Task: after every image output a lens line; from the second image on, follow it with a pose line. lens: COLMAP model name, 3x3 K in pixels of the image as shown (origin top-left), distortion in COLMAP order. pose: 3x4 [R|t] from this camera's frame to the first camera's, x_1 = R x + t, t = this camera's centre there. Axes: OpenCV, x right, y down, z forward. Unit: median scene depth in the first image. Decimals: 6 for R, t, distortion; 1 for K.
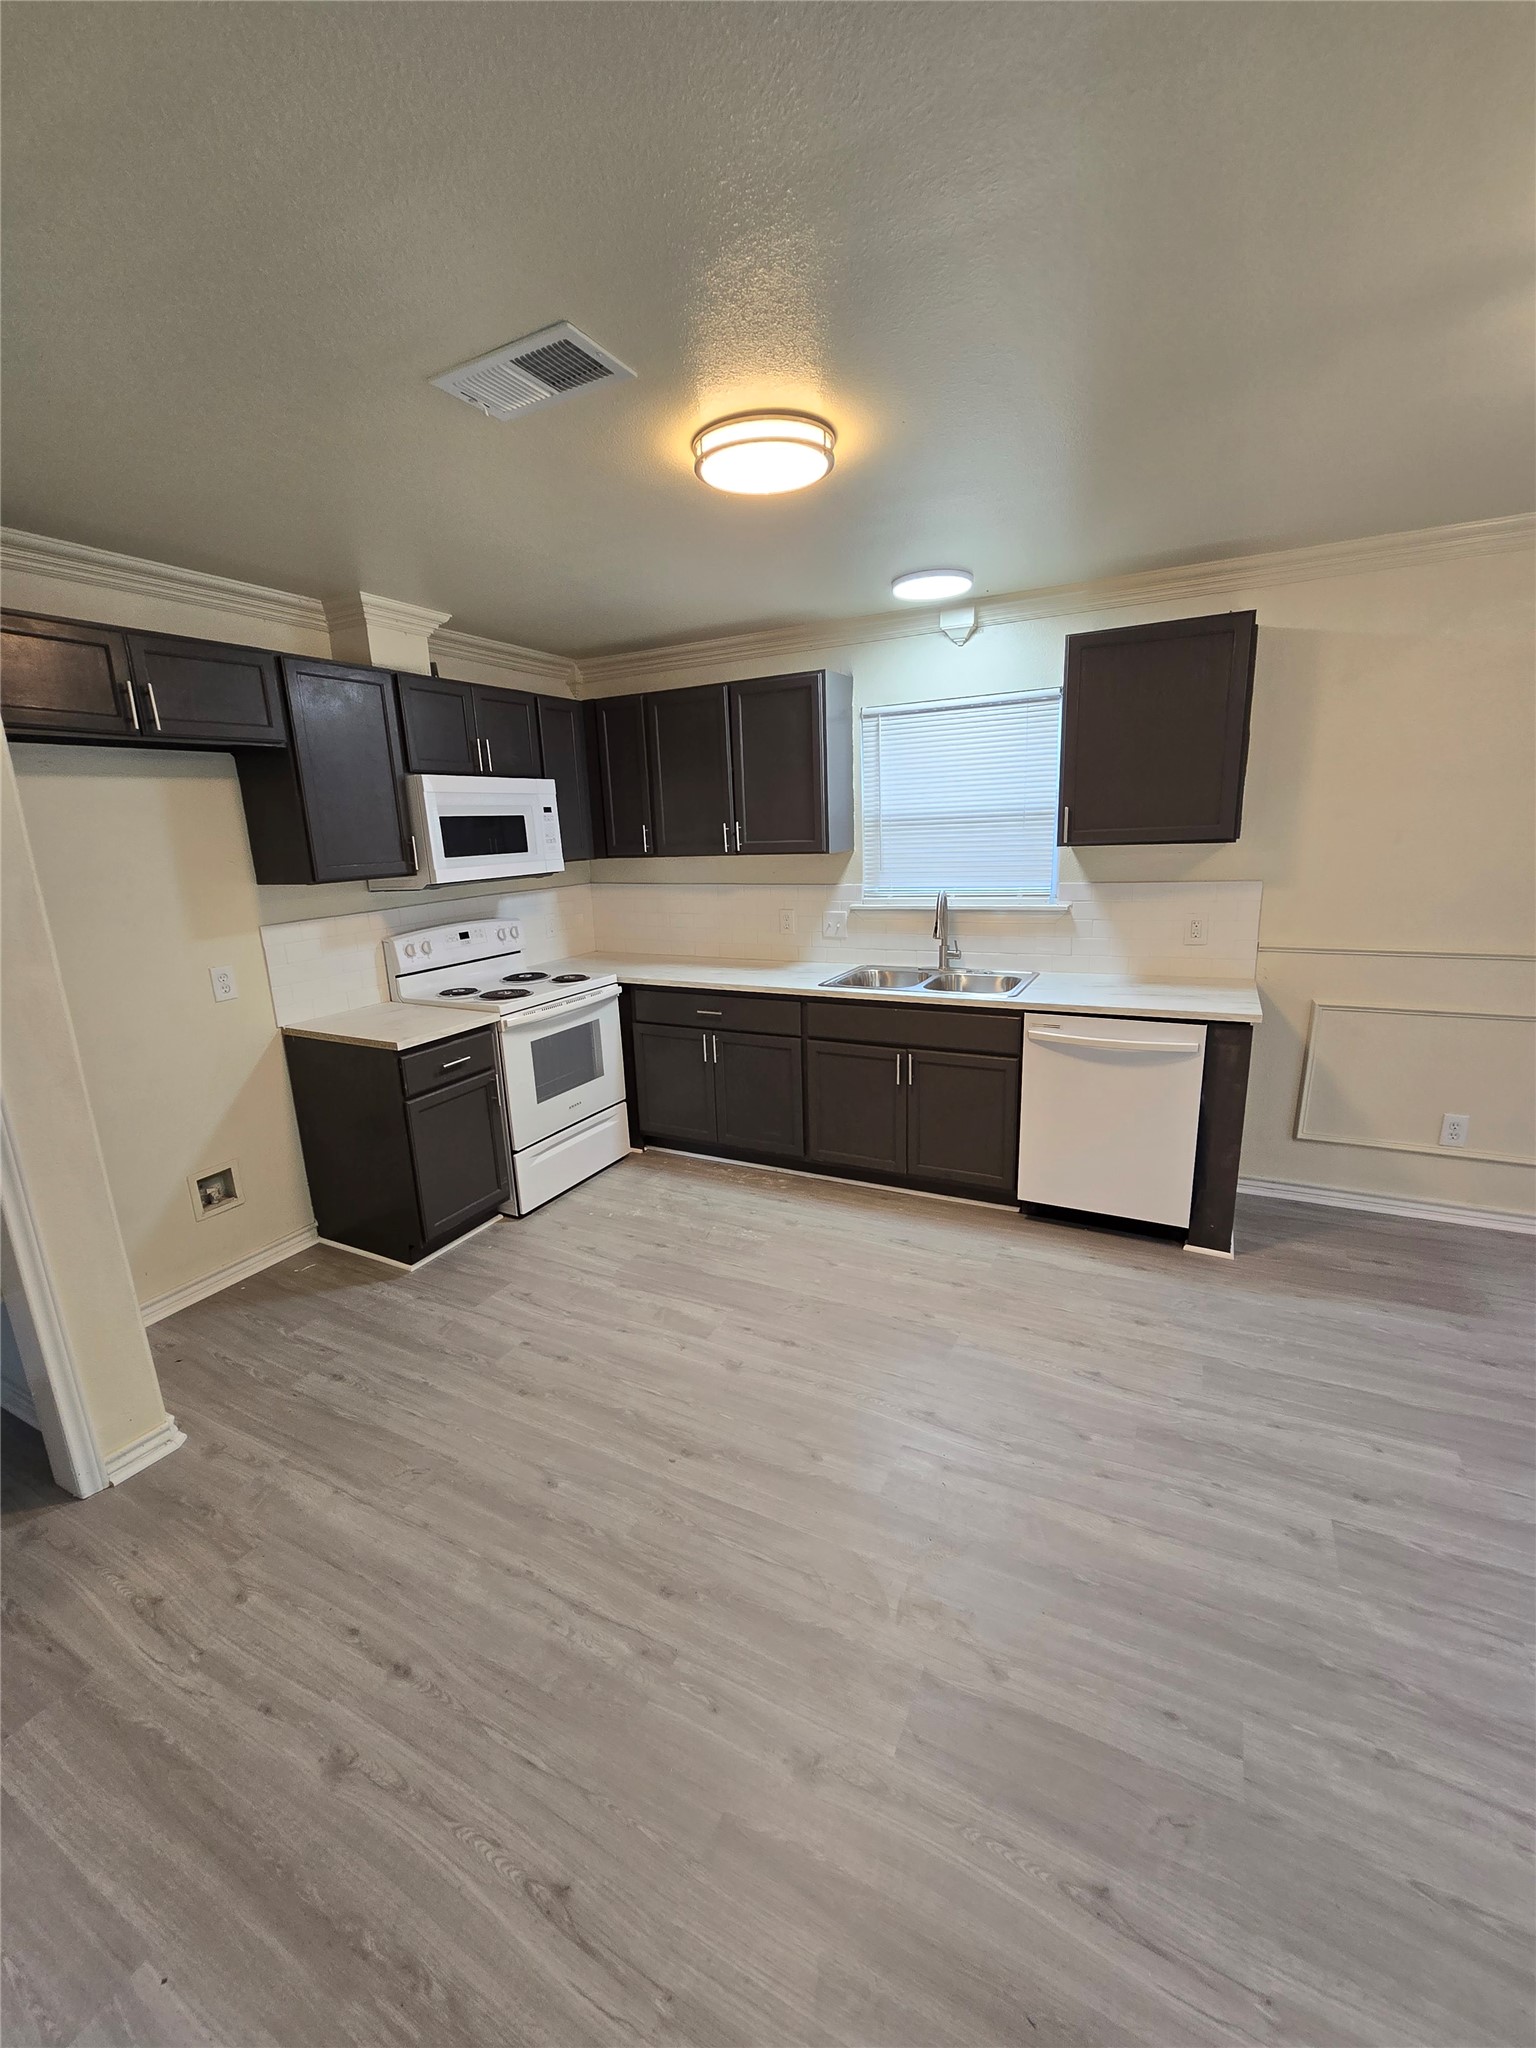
lens RADIAL K [[843.4, 0, 770.8], [0, 843.4, 1028.6], [0, 0, 1]] dist [-0.011233, 0.004084]
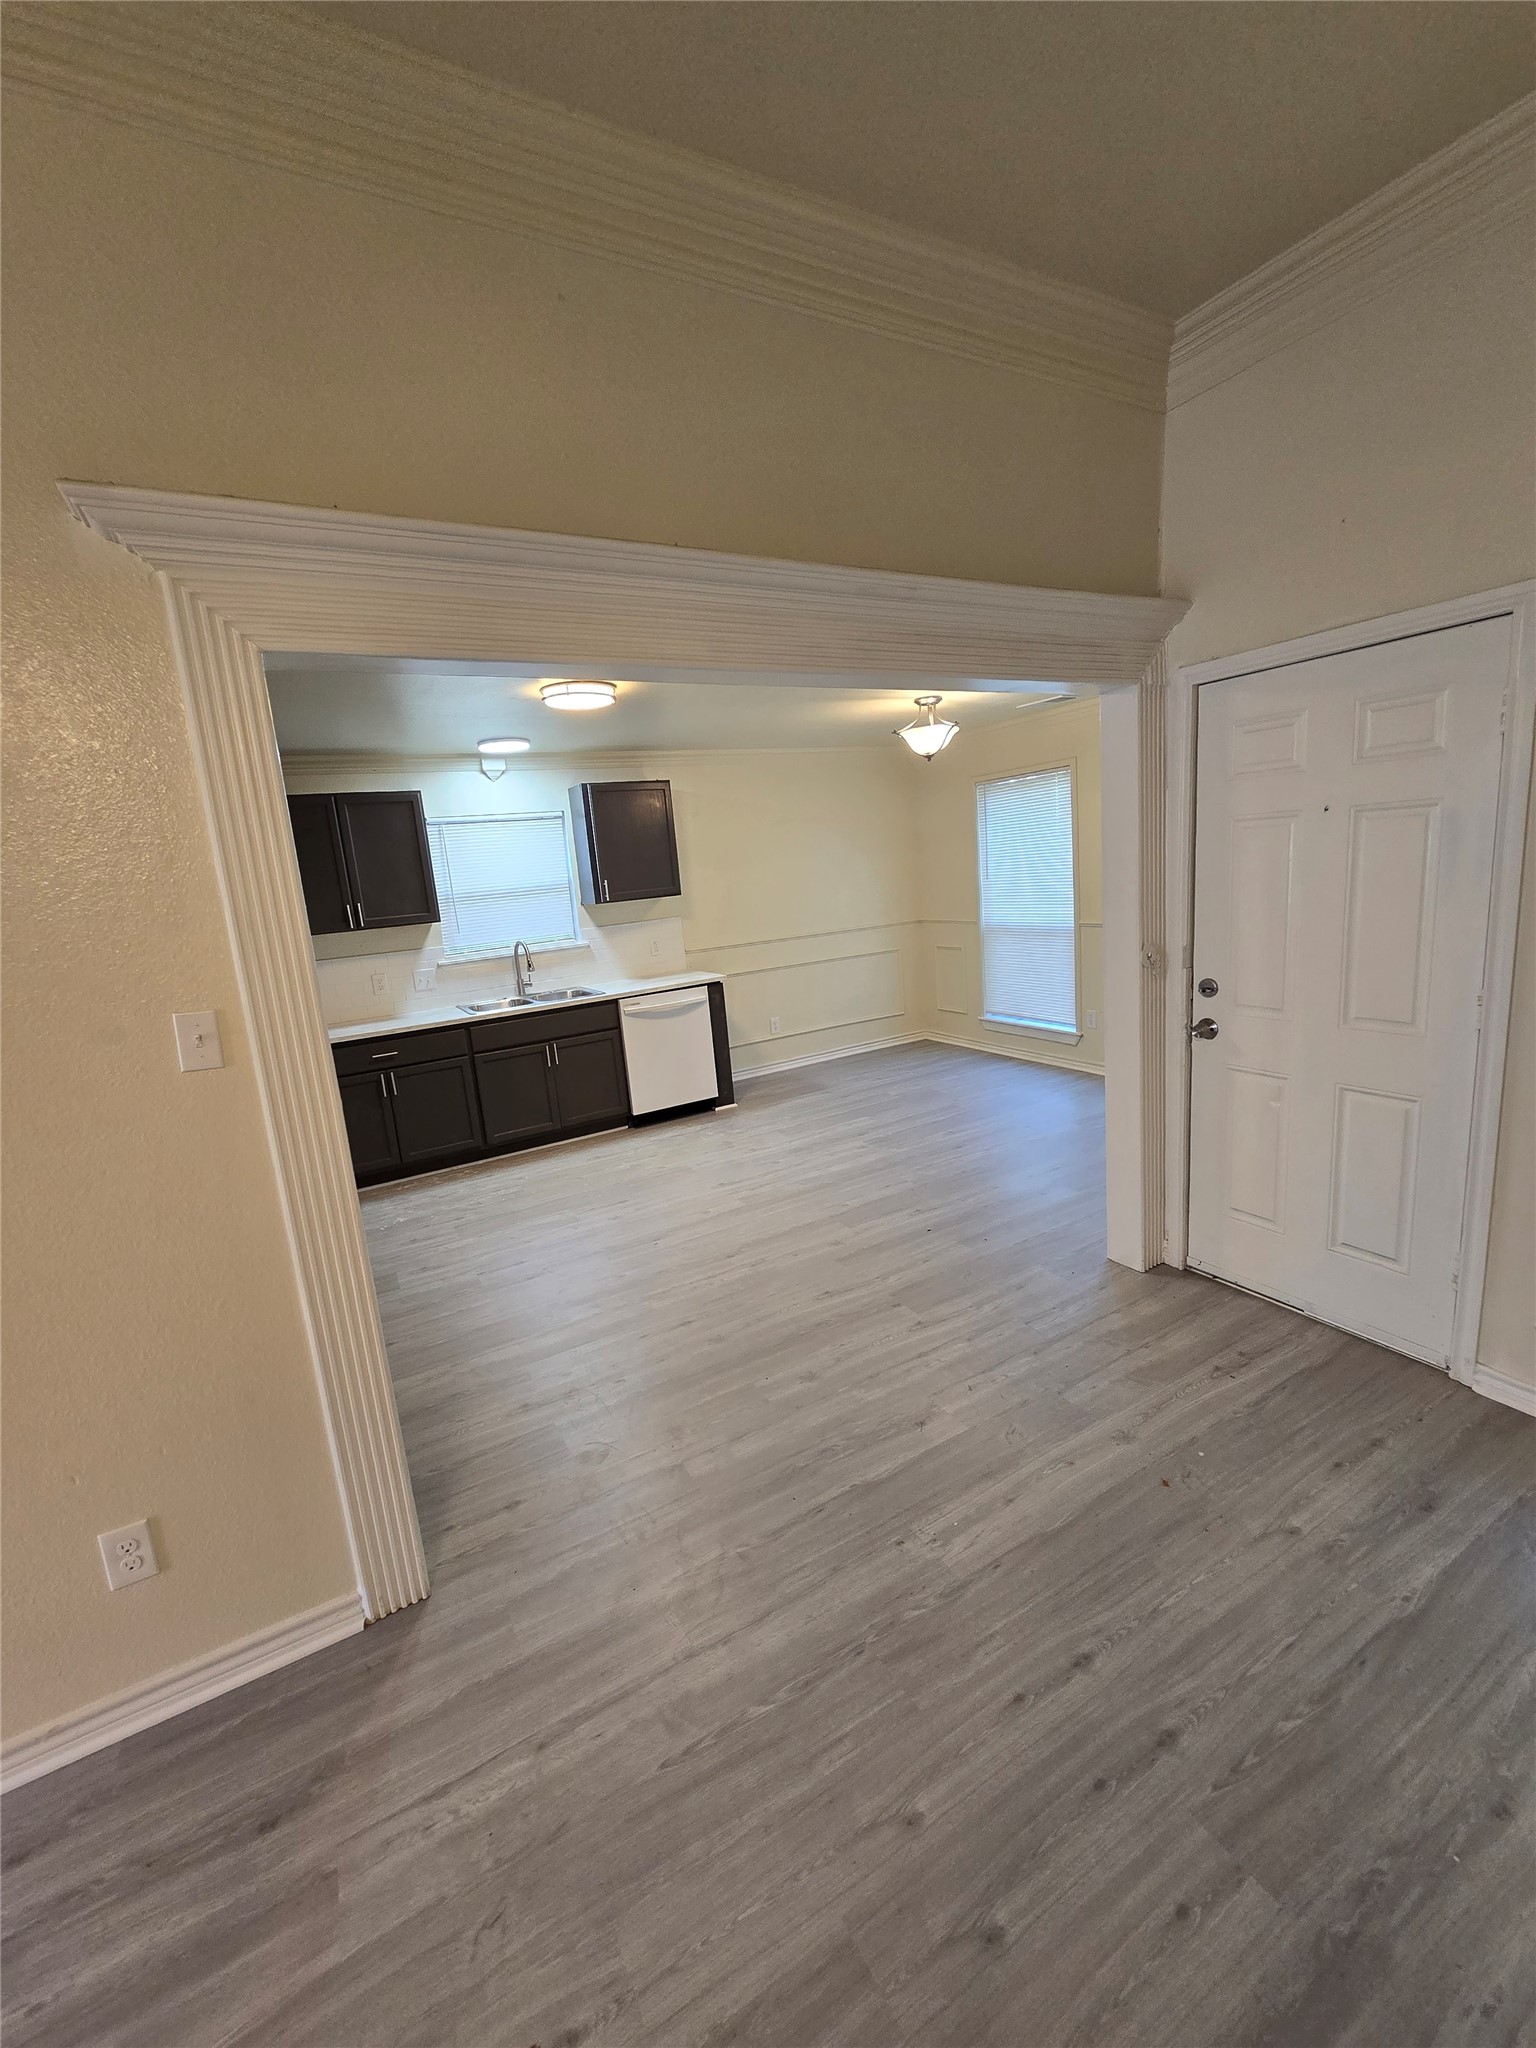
lens RADIAL K [[843.4, 0, 767.6], [0, 843.4, 1026.8], [0, 0, 1]] dist [-0.011233, 0.004084]
pose [[0.542018, -0.166651, 0.823677, -0.870774], [0.264583, 0.964135, 0.020961, 0.071347], [-0.797629, 0.206570, 0.566672, -0.162164]]
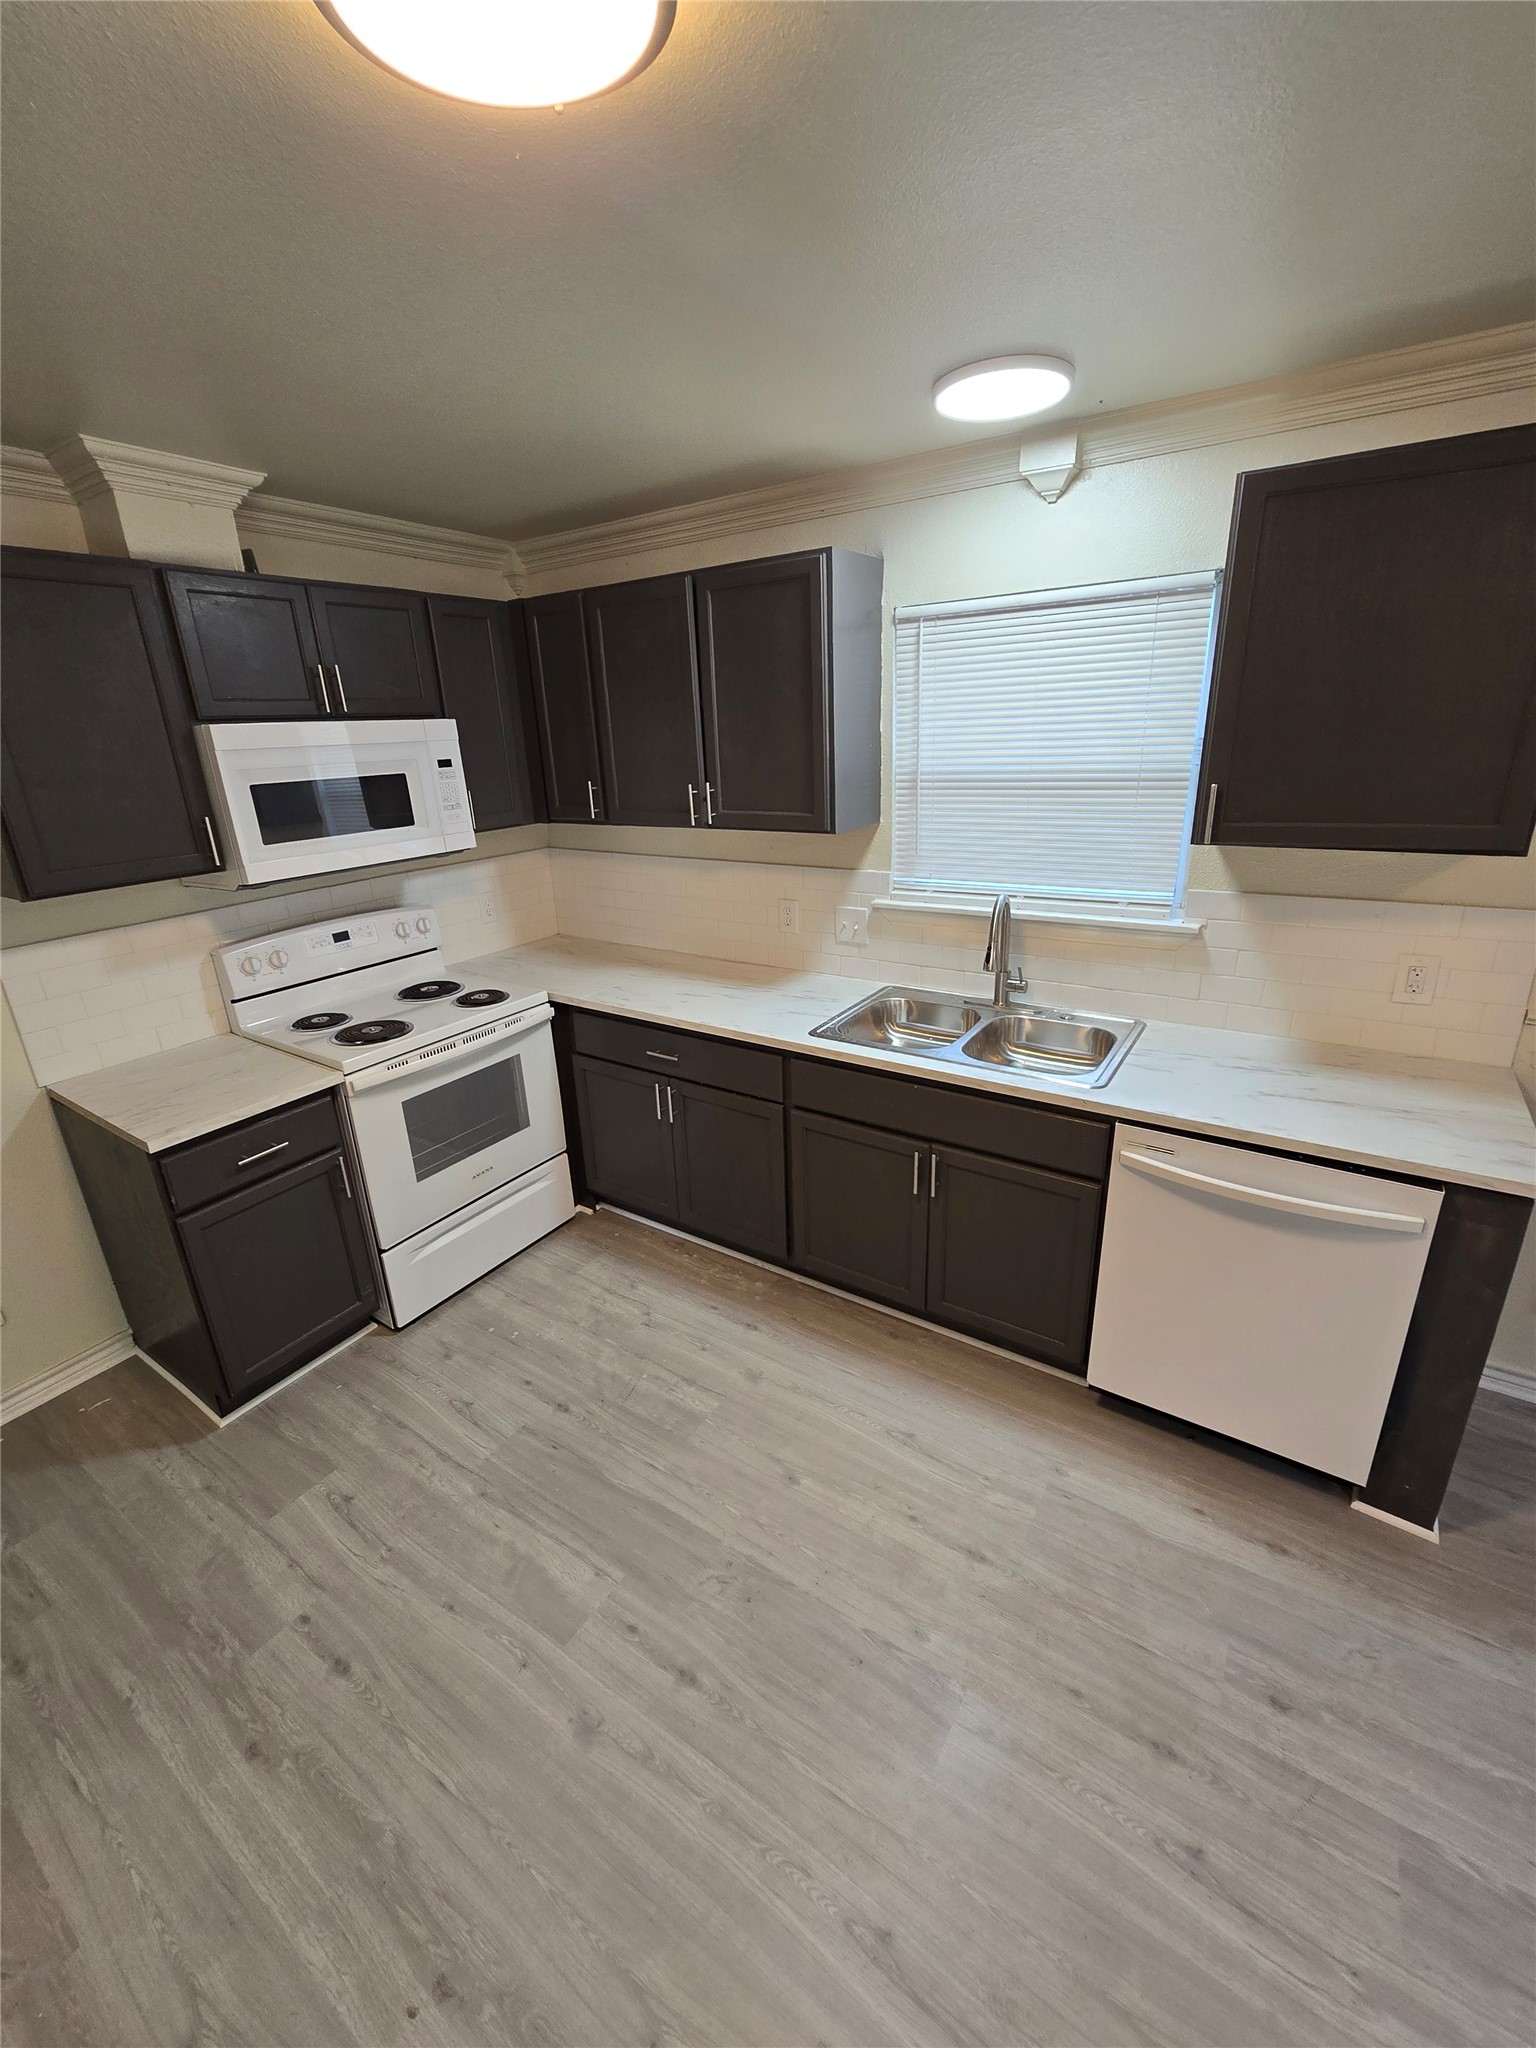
lens RADIAL K [[843.4, 0, 771.8], [0, 843.4, 1019.6], [0, 0, 1]] dist [-0.011233, 0.004084]
pose [[0.994067, 0.036391, -0.102500, 0.103307], [-0.025656, 0.994228, 0.104173, -0.142571], [0.105699, -0.100925, 0.989263, 0.344508]]
